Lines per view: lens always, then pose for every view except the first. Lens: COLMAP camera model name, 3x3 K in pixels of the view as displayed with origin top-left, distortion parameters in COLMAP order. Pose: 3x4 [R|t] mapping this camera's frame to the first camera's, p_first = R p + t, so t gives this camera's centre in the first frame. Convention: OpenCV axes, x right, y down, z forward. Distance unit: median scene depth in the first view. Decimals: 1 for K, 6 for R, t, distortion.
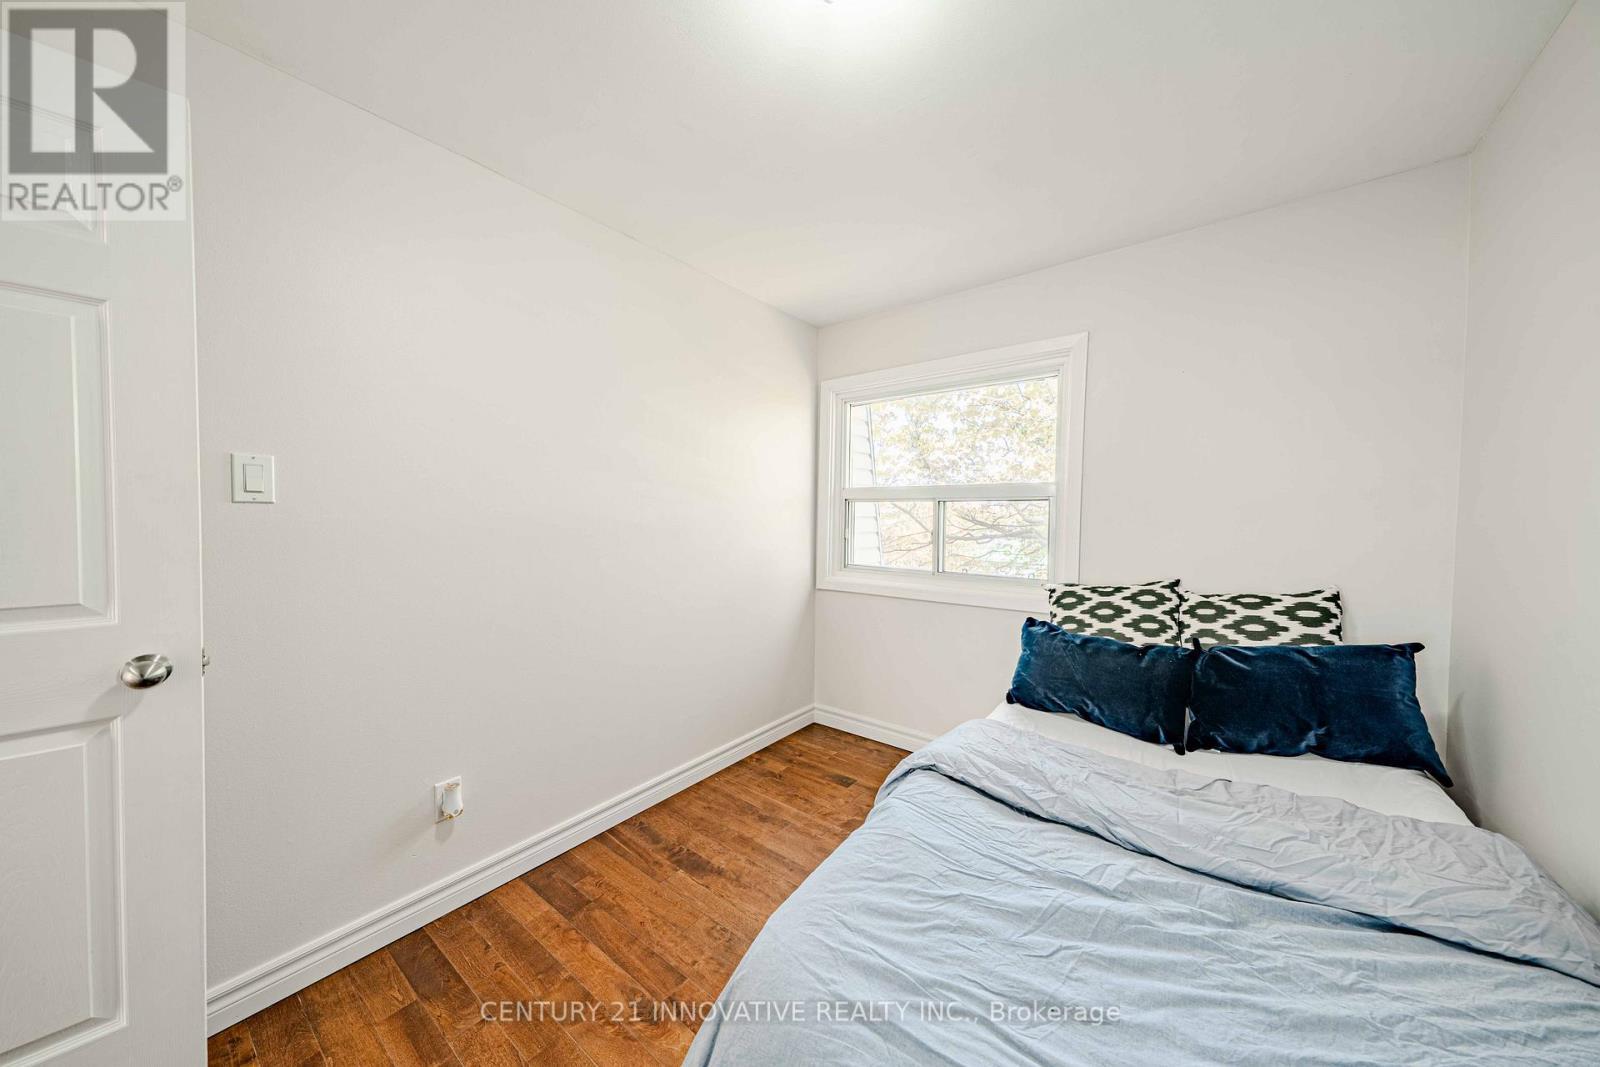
lens RADIAL K [[532.1, 0, 795.5], [0, 532.1, 533.0], [0, 0, 1]] dist [0.017053, -0.002672]
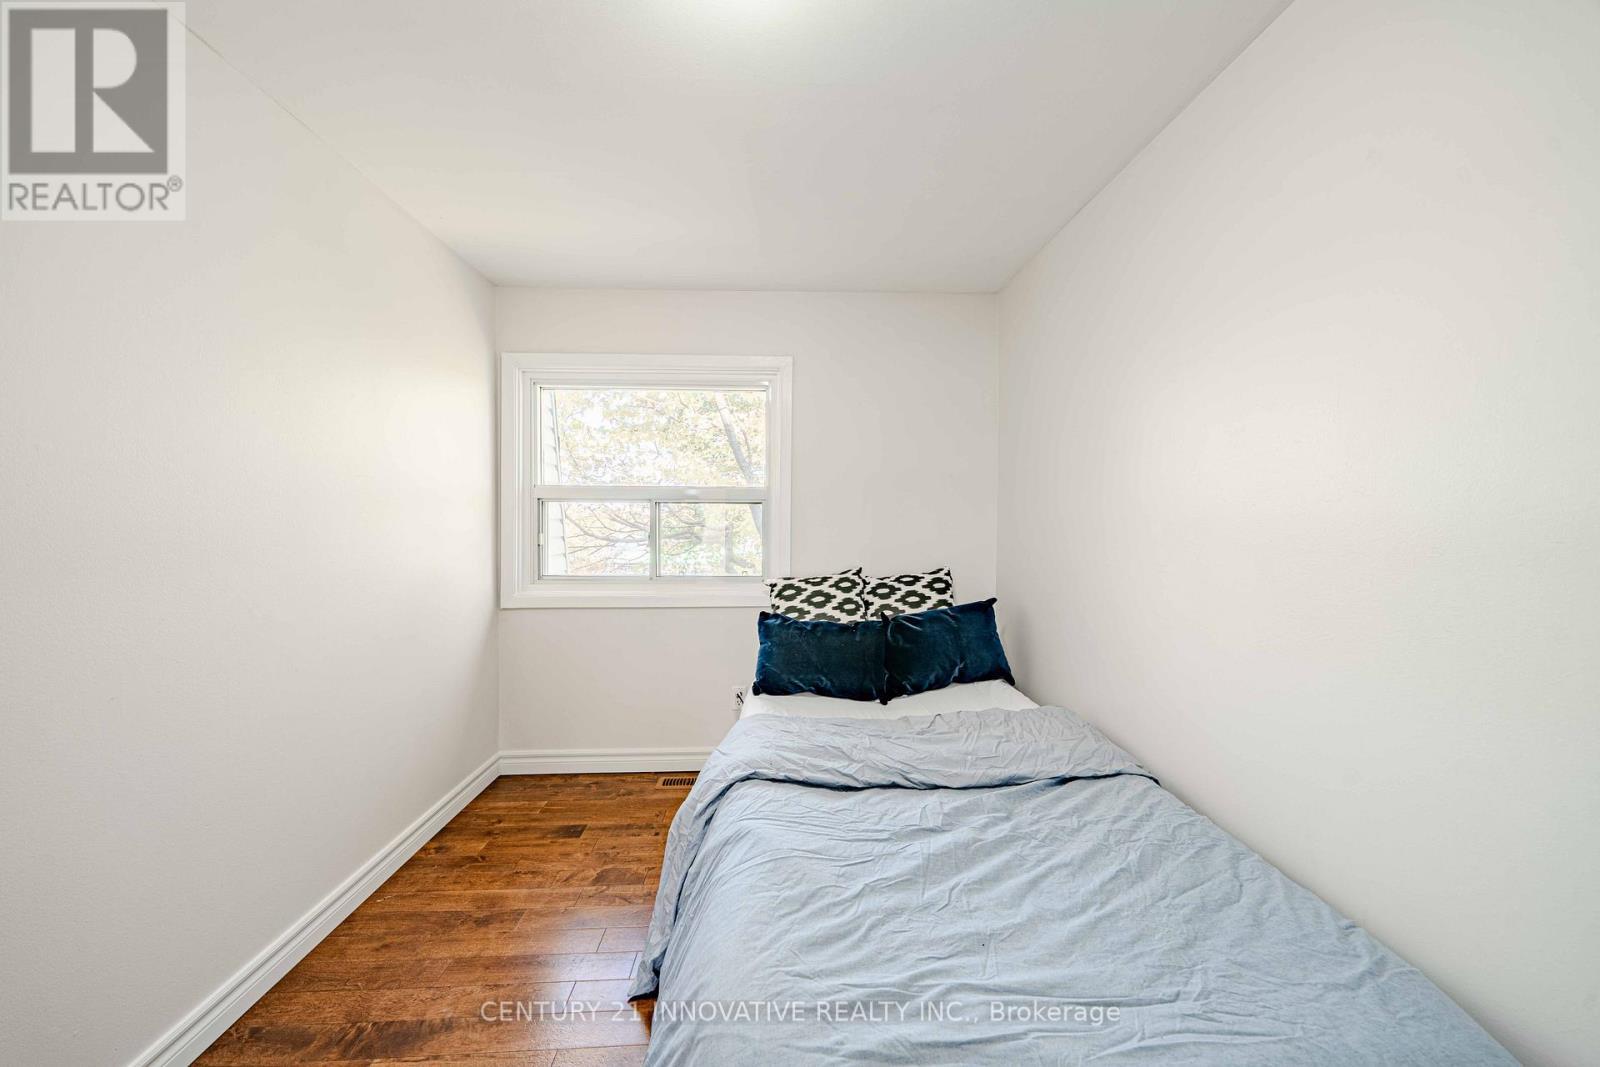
lens RADIAL K [[532.1, 0, 795.5], [0, 532.1, 533.0], [0, 0, 1]] dist [0.017053, -0.002672]
pose [[0.765116, -0.022620, 0.643495, -0.218544], [0.024553, 0.999681, 0.005948, -0.006250], [-0.643424, 0.011249, 0.765428, 0.144130]]
